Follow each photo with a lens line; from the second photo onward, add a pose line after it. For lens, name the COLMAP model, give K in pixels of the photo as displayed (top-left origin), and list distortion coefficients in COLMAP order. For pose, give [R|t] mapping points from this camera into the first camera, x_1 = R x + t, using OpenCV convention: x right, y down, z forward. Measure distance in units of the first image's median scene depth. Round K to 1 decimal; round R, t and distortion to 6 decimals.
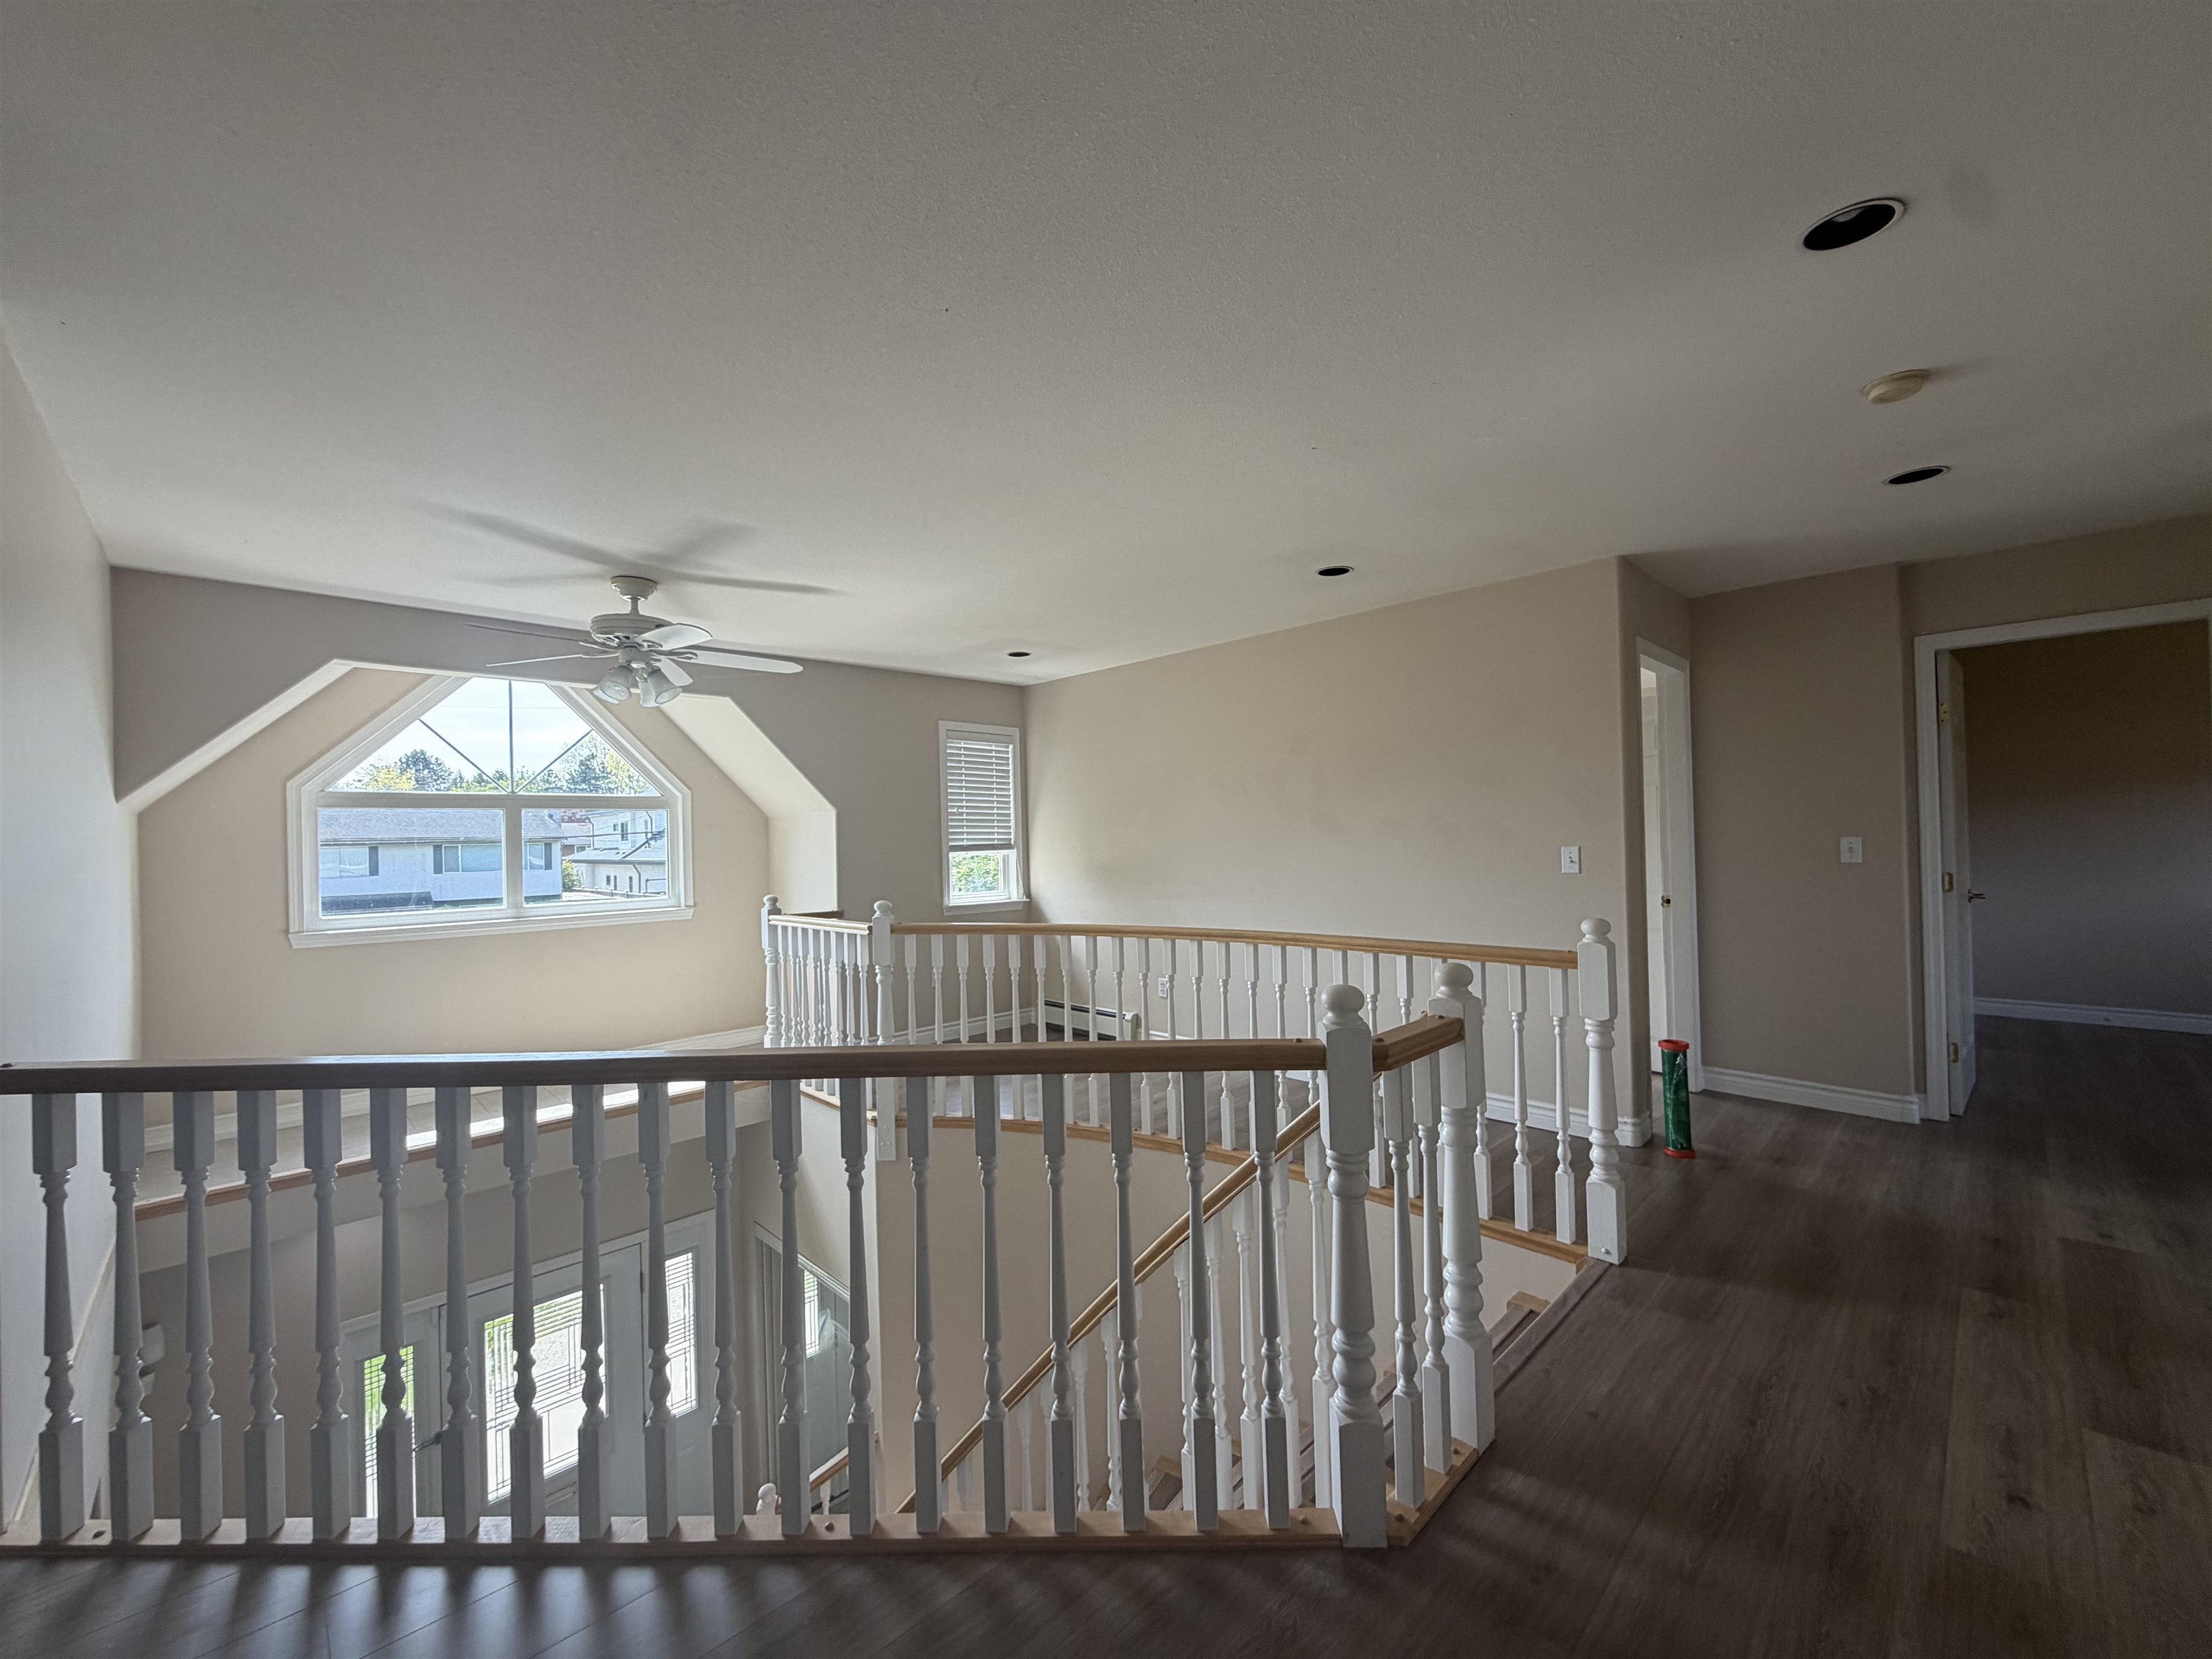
lens RADIAL K [[882.6, 0, 1102.7], [0, 882.6, 829.2], [0, 0, 1]] dist [0.002558, 0.000011]
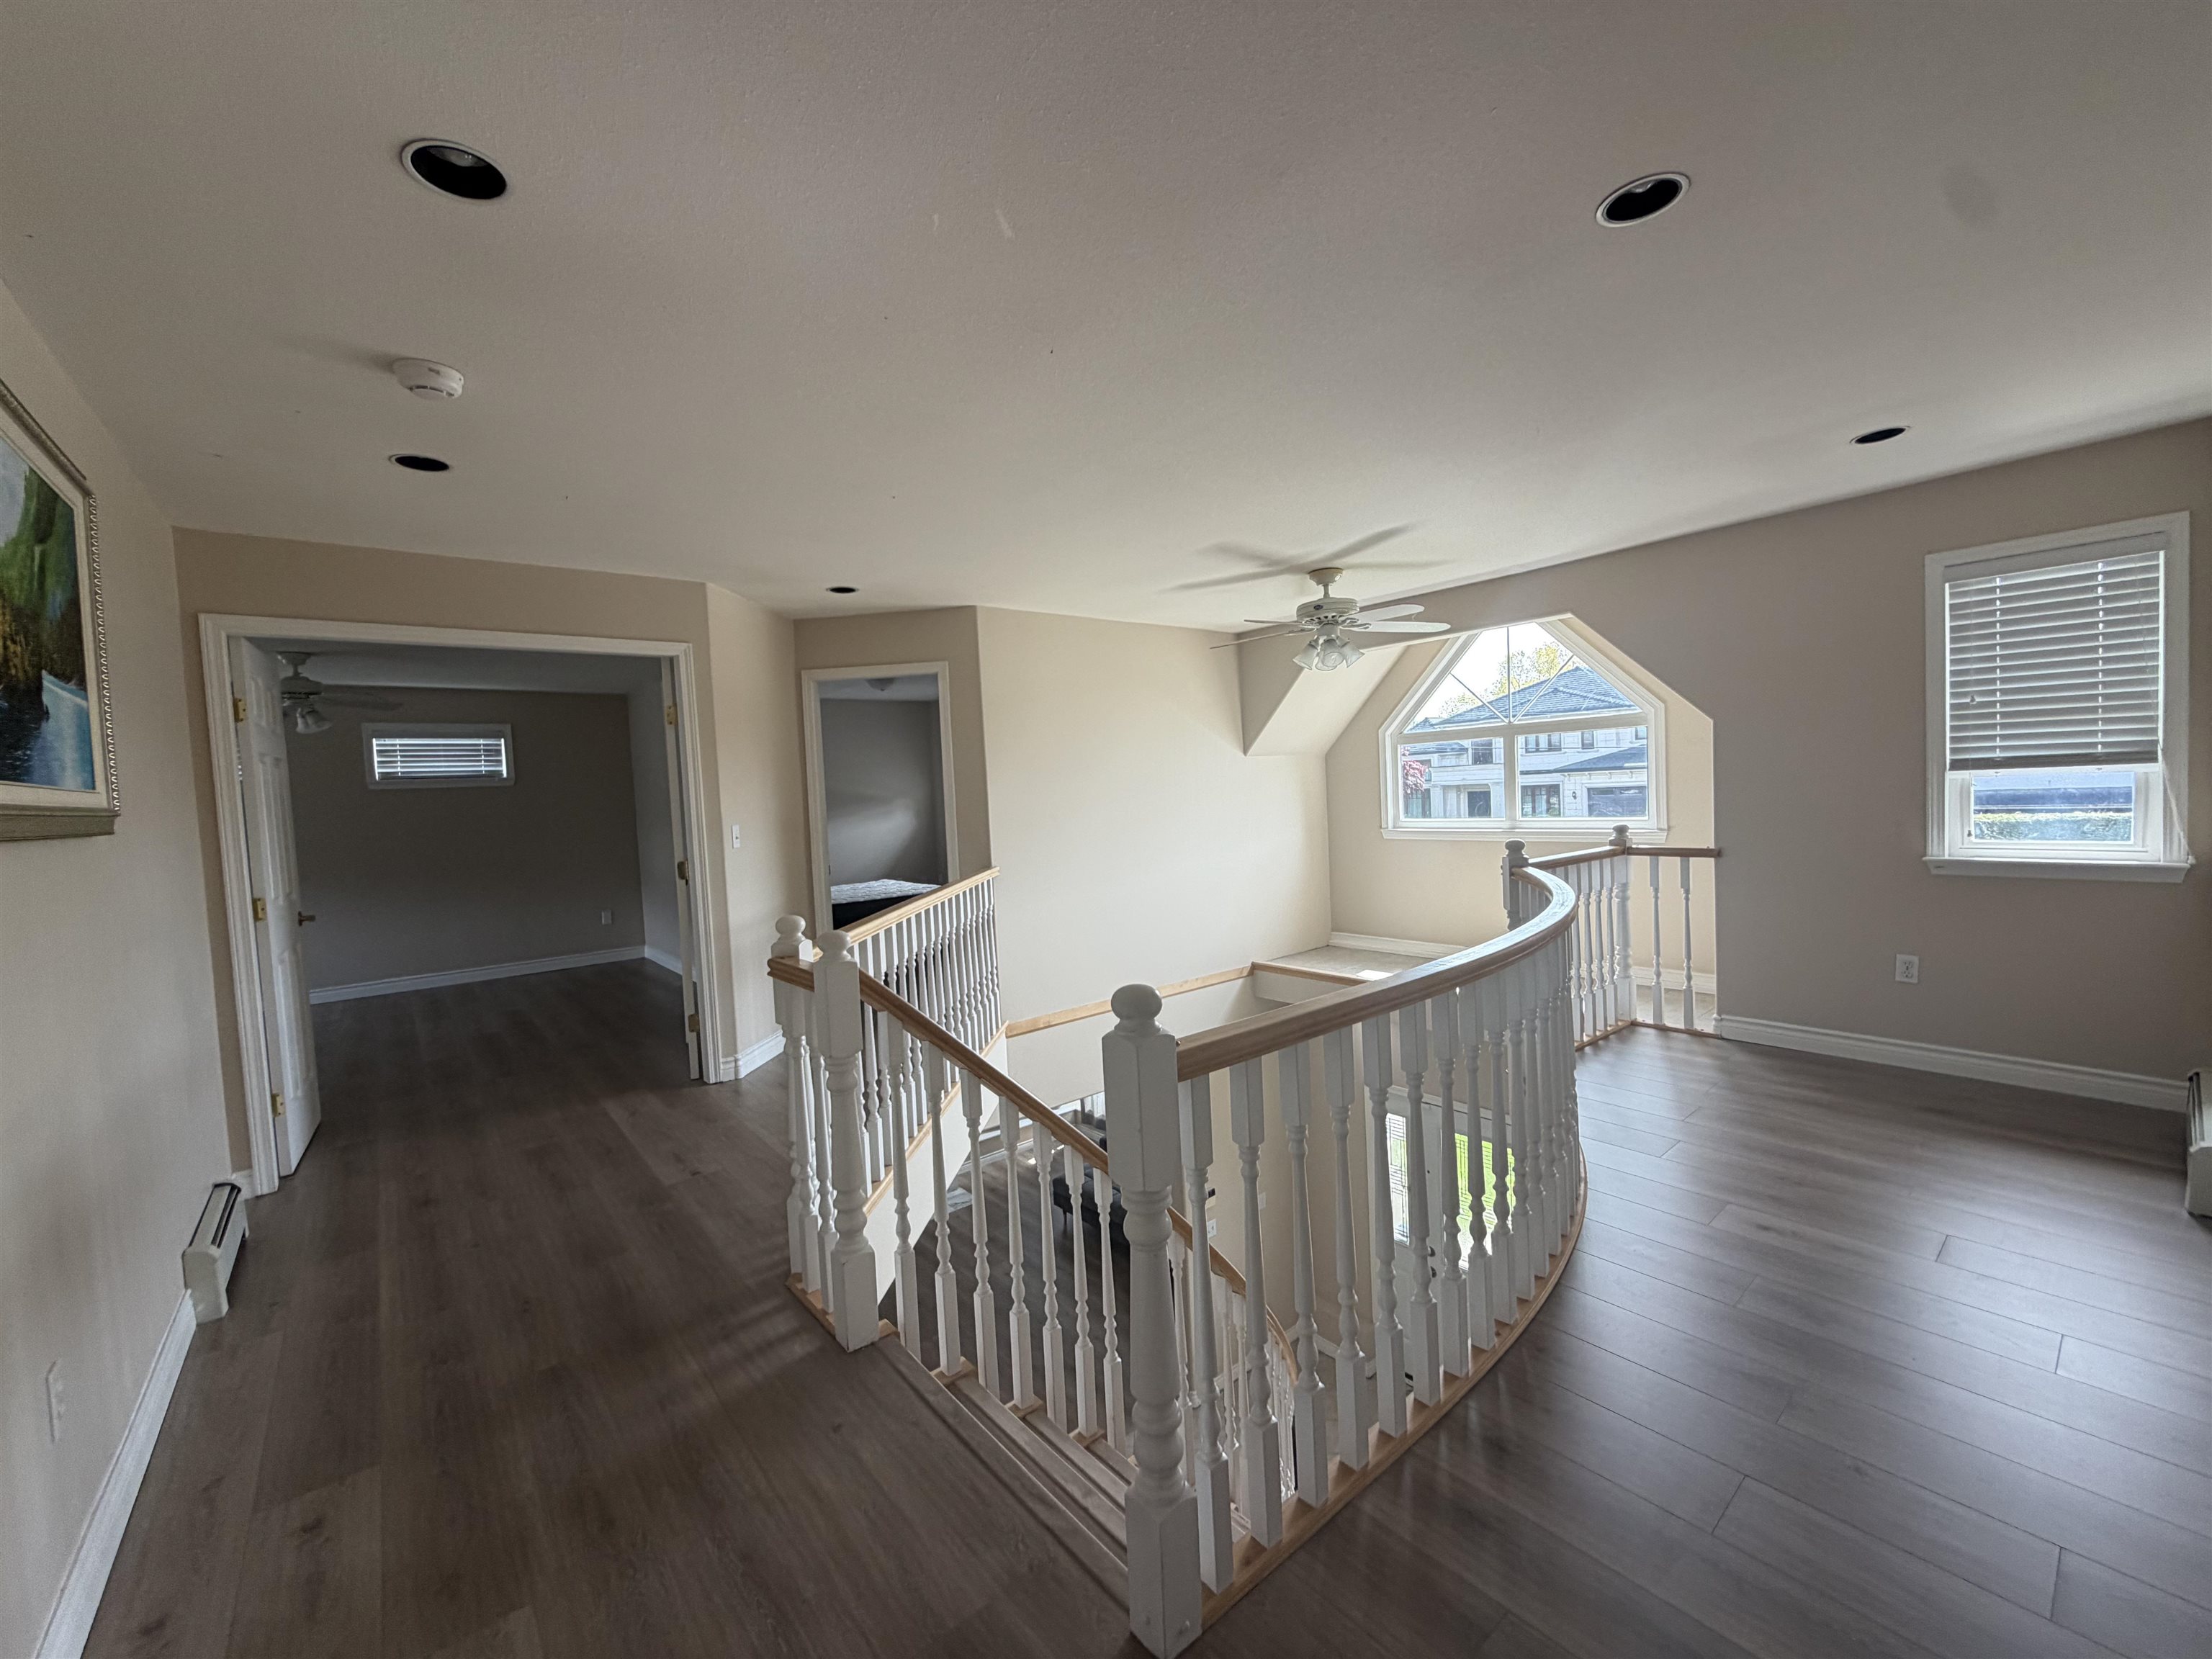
lens RADIAL K [[882.6, 0, 1103.0], [0, 882.6, 830.2], [0, 0, 1]] dist [0.002558, 0.000011]
pose [[-0.081013, 0.074779, -0.993904, 0.795056], [0.062950, 0.995575, 0.069774, -0.019473], [0.994723, -0.056914, -0.085362, 0.777439]]
